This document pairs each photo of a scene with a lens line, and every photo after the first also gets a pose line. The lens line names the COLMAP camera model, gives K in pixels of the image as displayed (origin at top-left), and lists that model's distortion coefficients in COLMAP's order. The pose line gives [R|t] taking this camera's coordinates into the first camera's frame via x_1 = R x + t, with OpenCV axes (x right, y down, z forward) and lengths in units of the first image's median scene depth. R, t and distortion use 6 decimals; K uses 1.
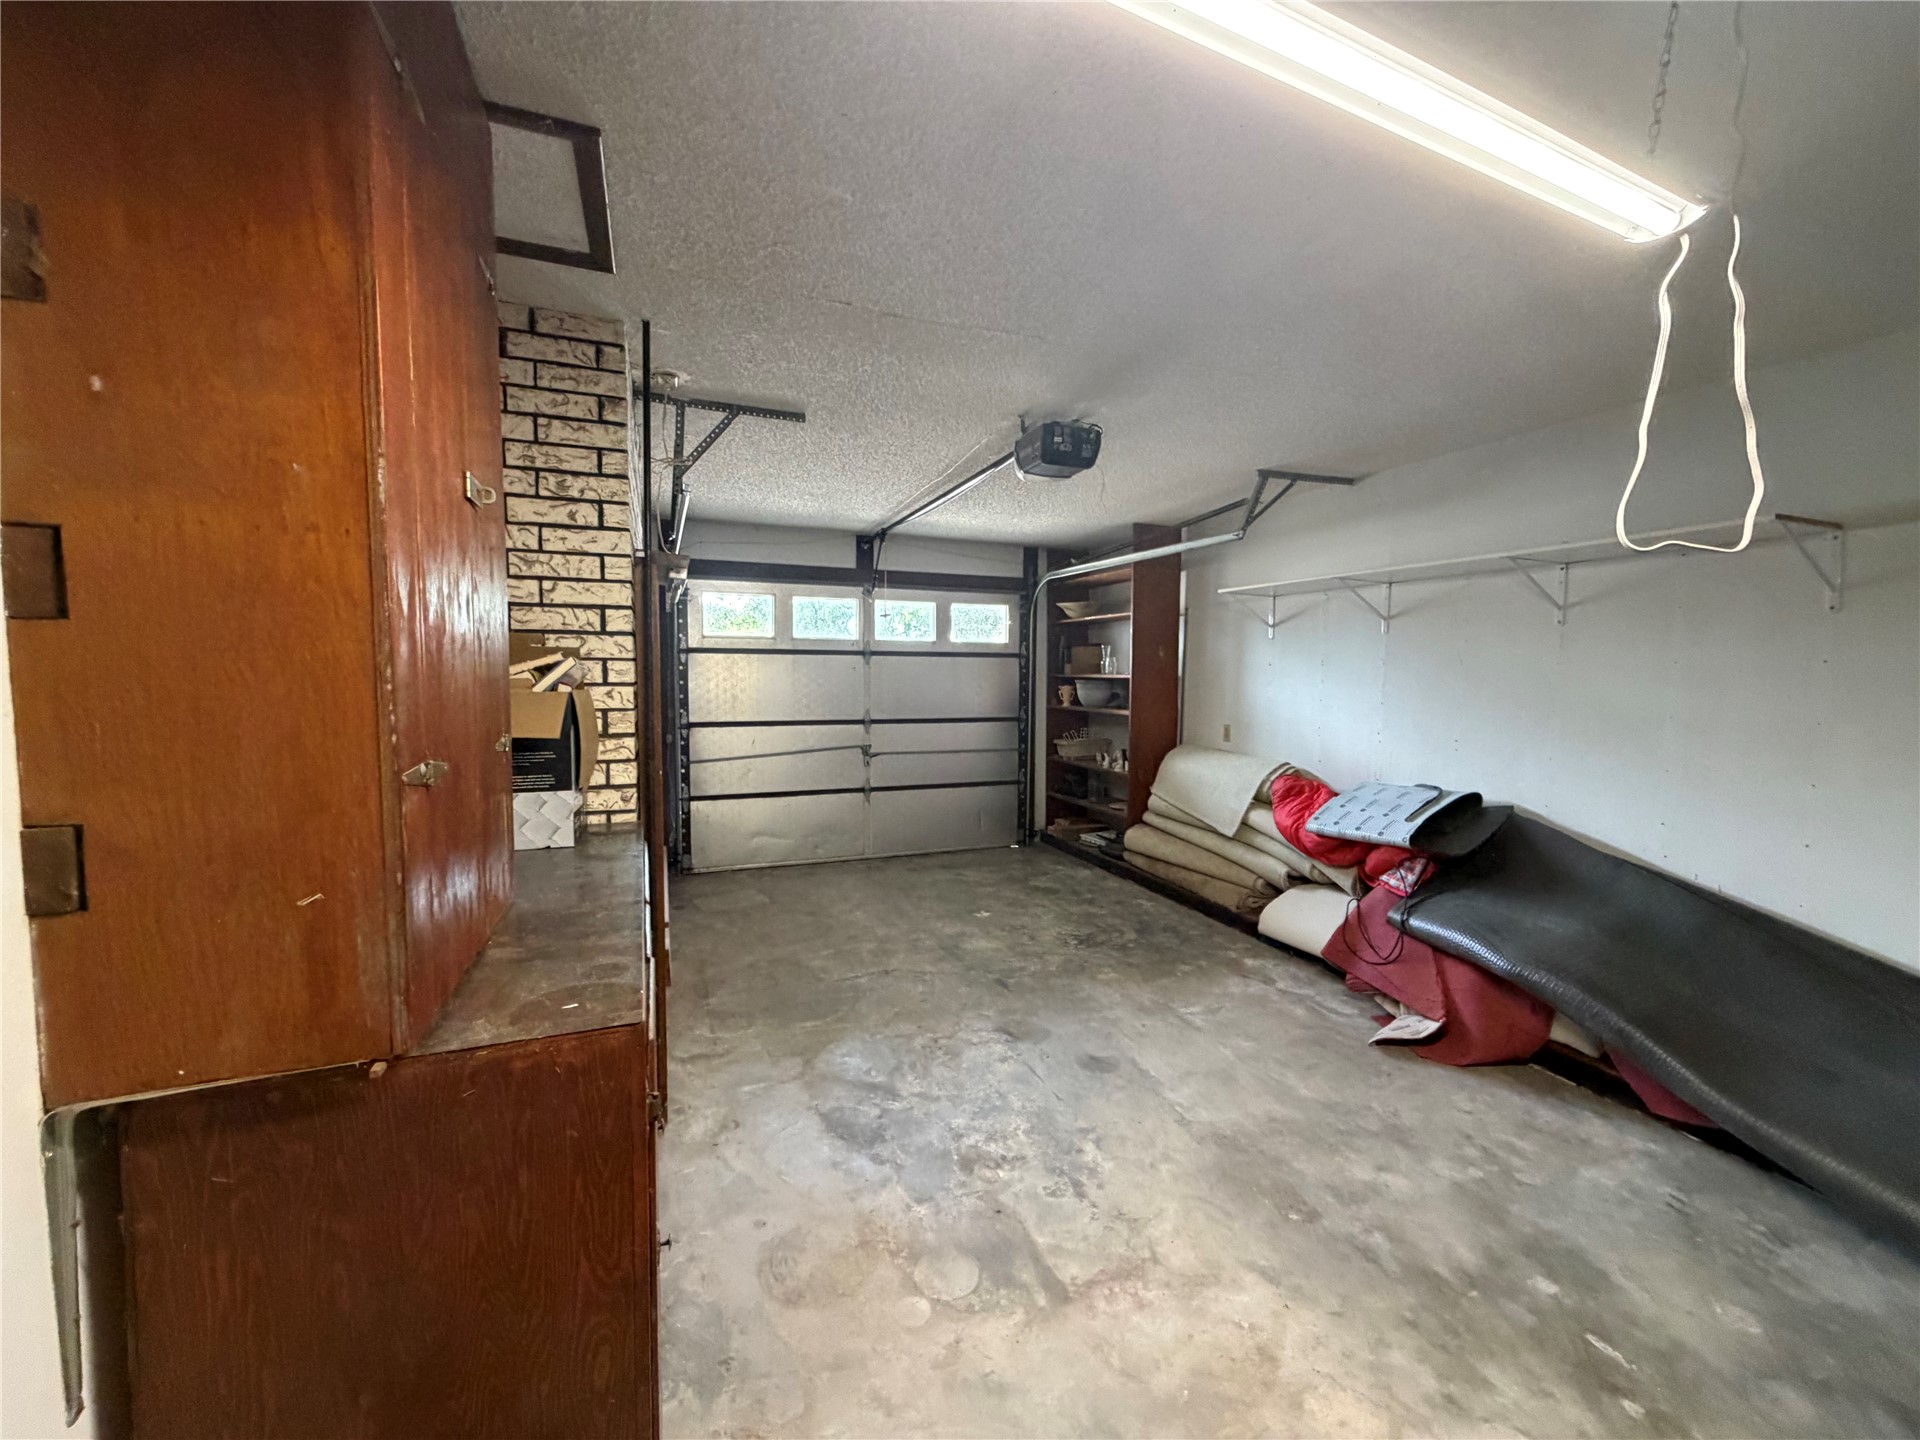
lens RADIAL K [[770.4, 0, 960.1], [0, 770.4, 717.0], [0, 0, 1]] dist [-0.002351, 0.000819]
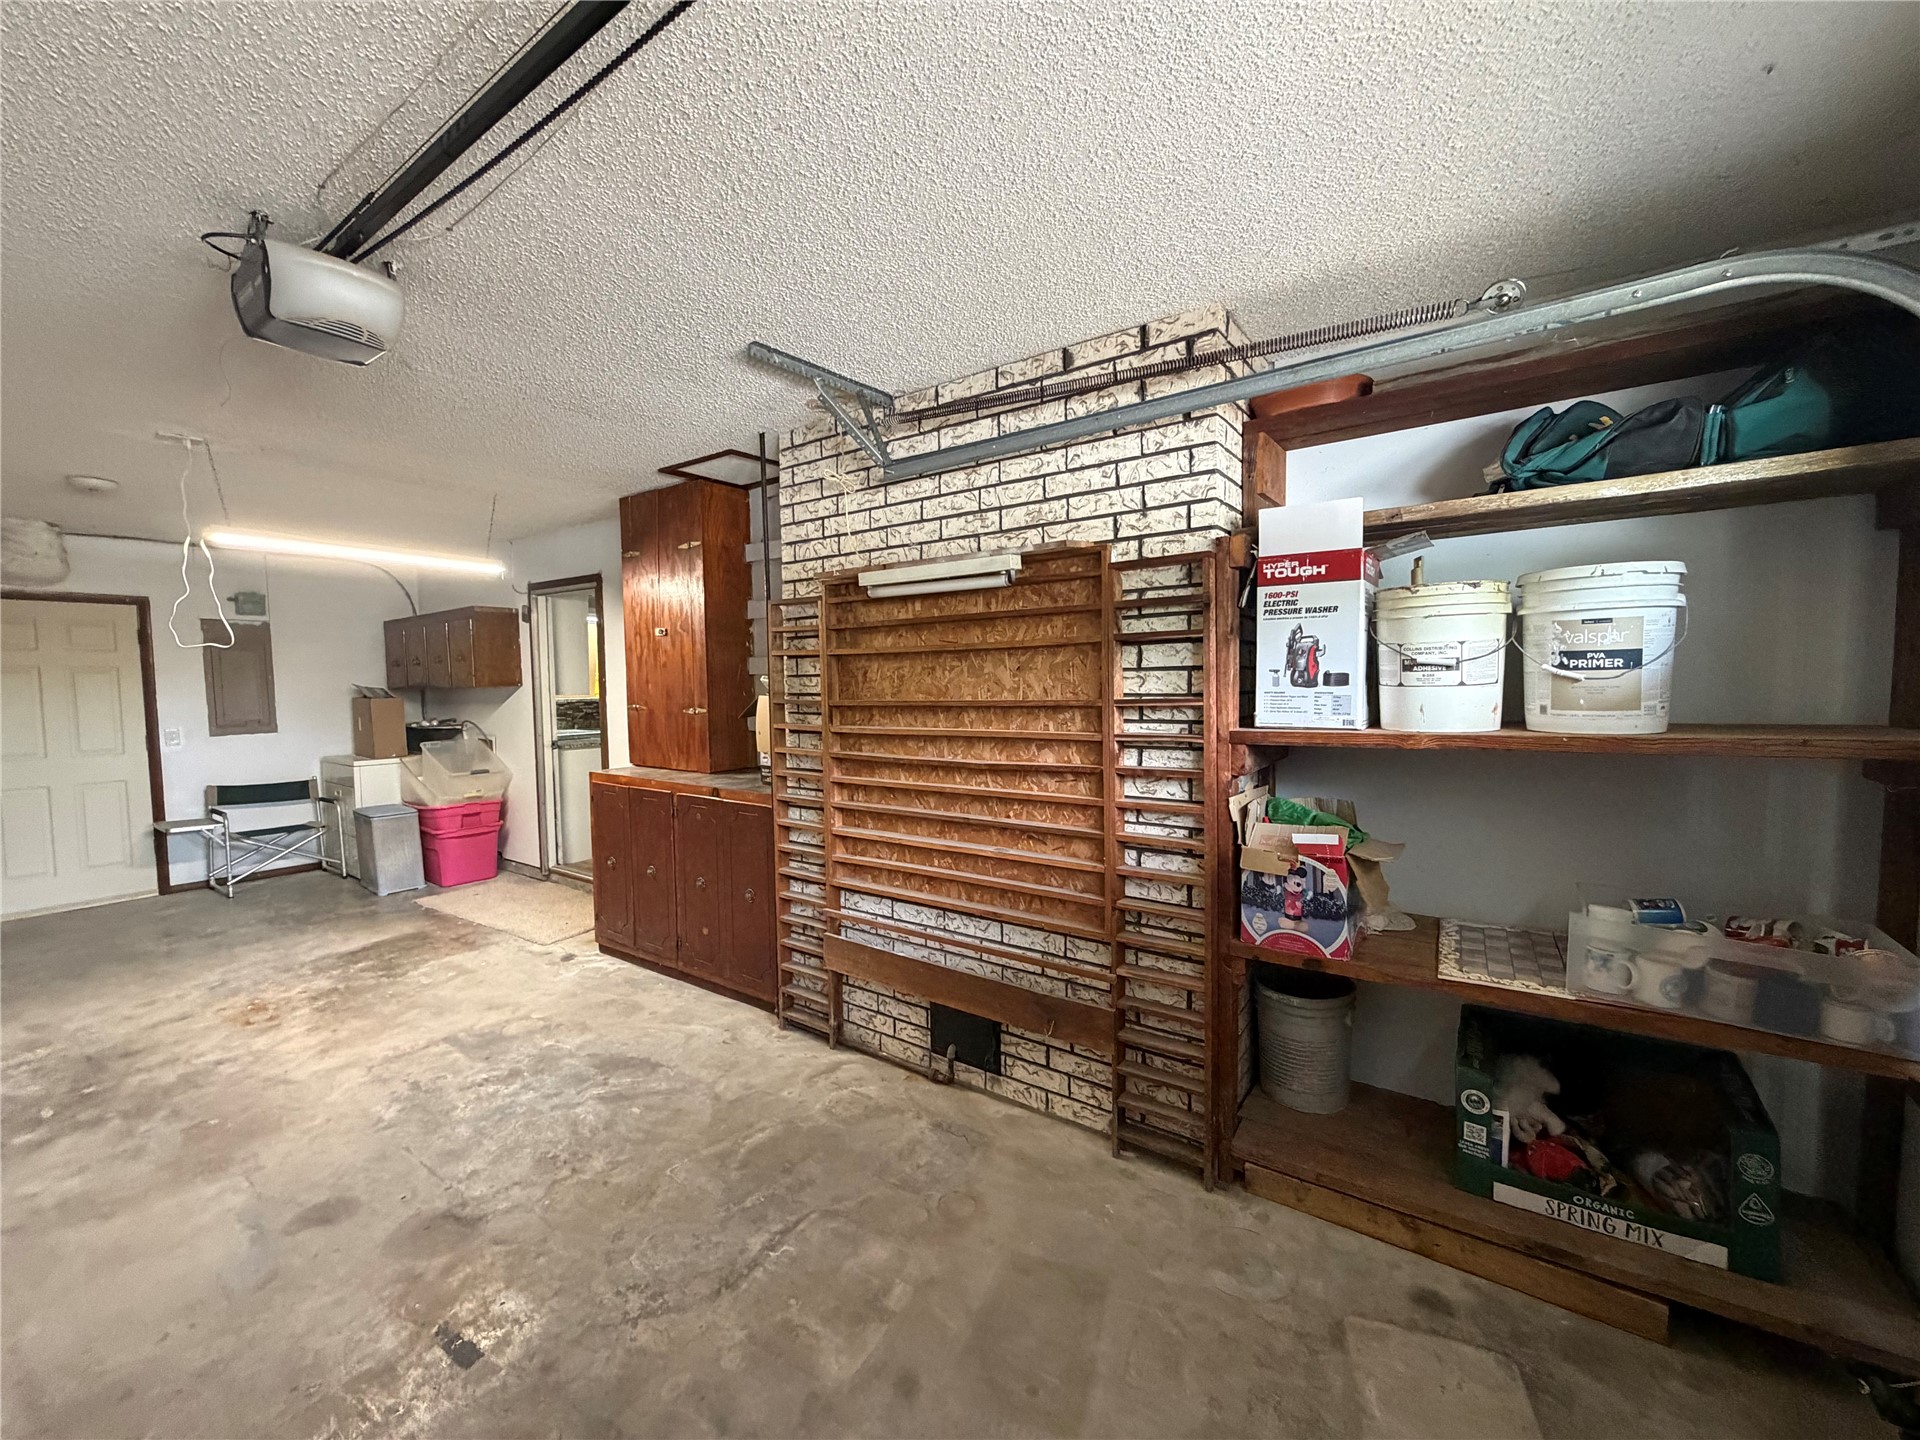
lens RADIAL K [[770.4, 0, 962.1], [0, 770.4, 722.0], [0, 0, 1]] dist [-0.002351, 0.000819]
pose [[-0.837651, 0.033789, -0.545159, 0.018339], [-0.028472, 0.994027, 0.105358, -0.044469], [0.545463, 0.103775, -0.831686, 0.689111]]
